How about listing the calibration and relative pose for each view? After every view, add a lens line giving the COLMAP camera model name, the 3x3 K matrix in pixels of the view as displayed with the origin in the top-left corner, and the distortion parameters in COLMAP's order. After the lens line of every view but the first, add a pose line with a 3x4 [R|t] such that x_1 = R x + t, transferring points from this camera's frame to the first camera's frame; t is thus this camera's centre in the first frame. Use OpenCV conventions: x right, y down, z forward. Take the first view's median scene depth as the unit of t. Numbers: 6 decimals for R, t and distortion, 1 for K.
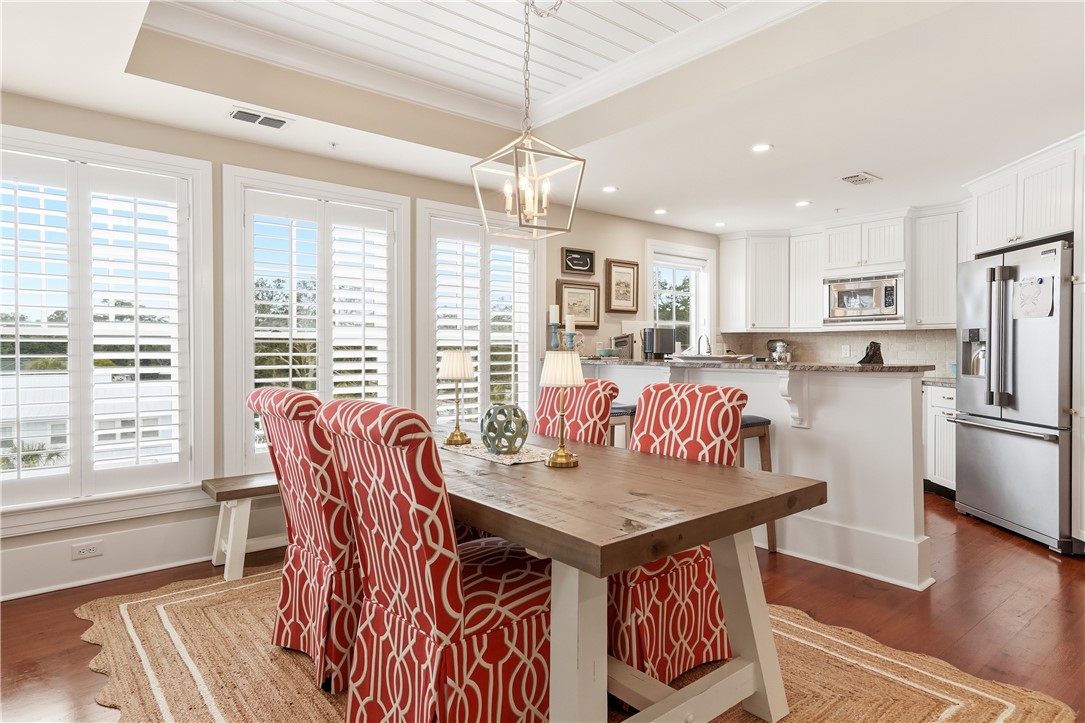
lens RADIAL K [[636.2, 0, 542.5], [0, 636.2, 361.5], [0, 0, 1]] dist [-0.003301, 0.028915]
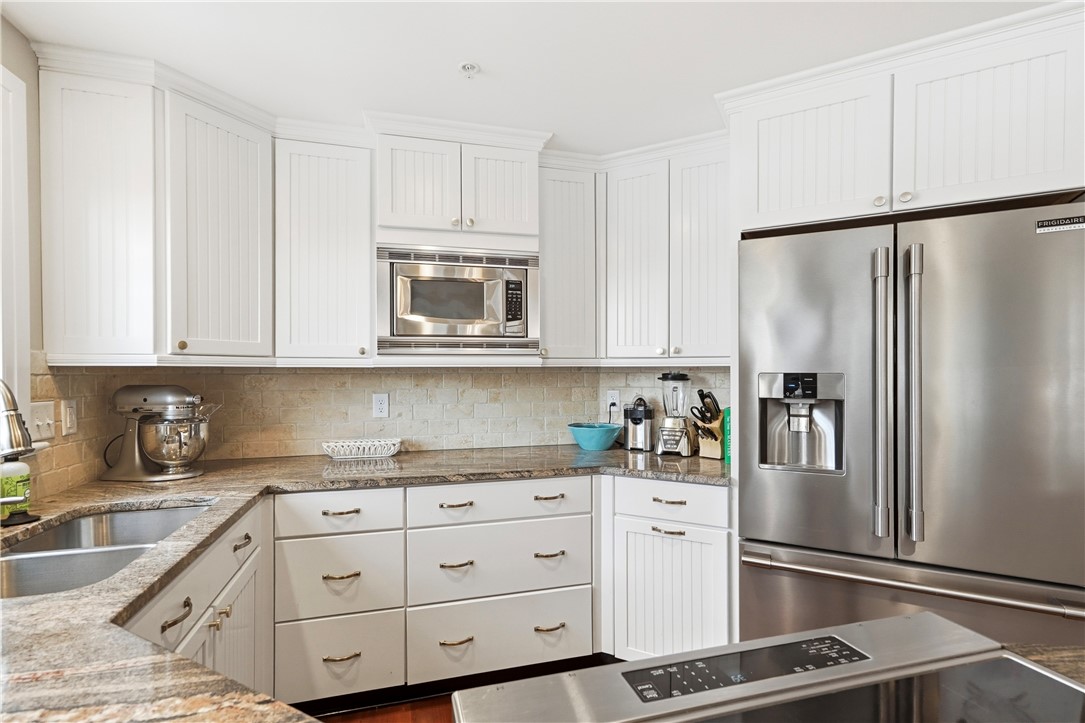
lens RADIAL K [[541.2, 0, 542.5], [0, 541.2, 361.5], [0, 0, 1]] dist [0.019340, 0.000276]
pose [[0.409712, 0.012878, 0.912124, 0.165823], [0.016901, 0.999622, -0.021705, -0.044928], [-0.912058, 0.024308, 0.409339, 0.816166]]
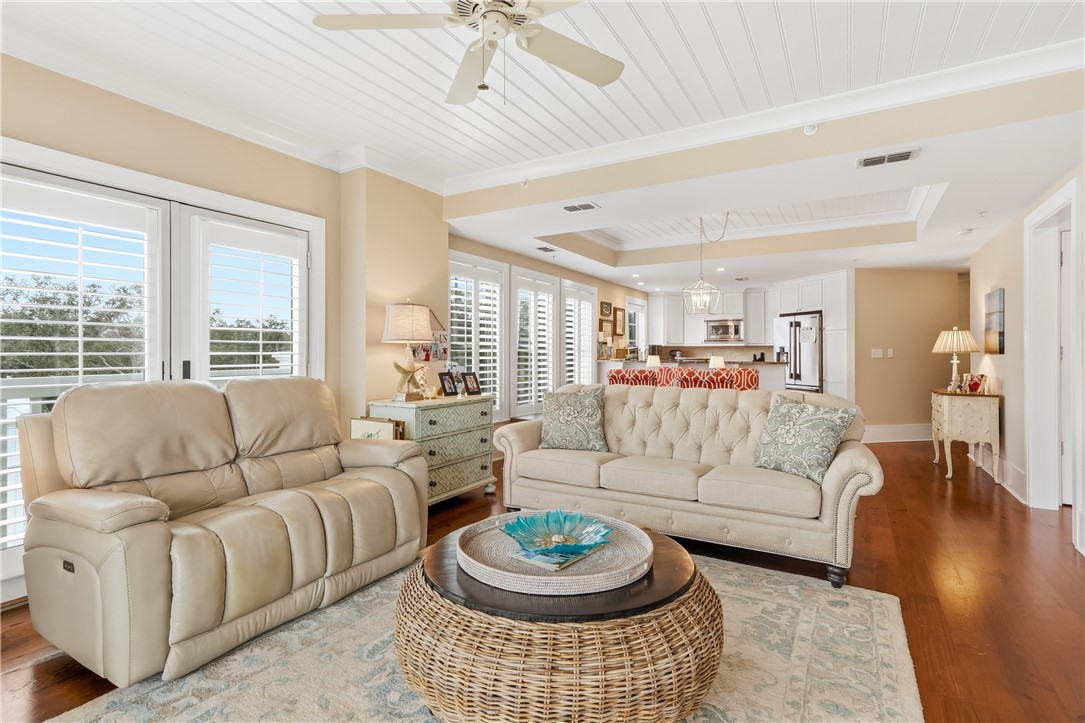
lens RADIAL K [[499.7, 0, 542.5], [0, 499.7, 361.5], [0, 0, 1]] dist [0.001070, -0.000012]
pose [[0.951688, 0.004411, 0.307034, -0.580442], [-0.004719, 0.999989, 0.000262, 0.005096], [-0.307029, -0.001698, 0.951699, -0.379304]]
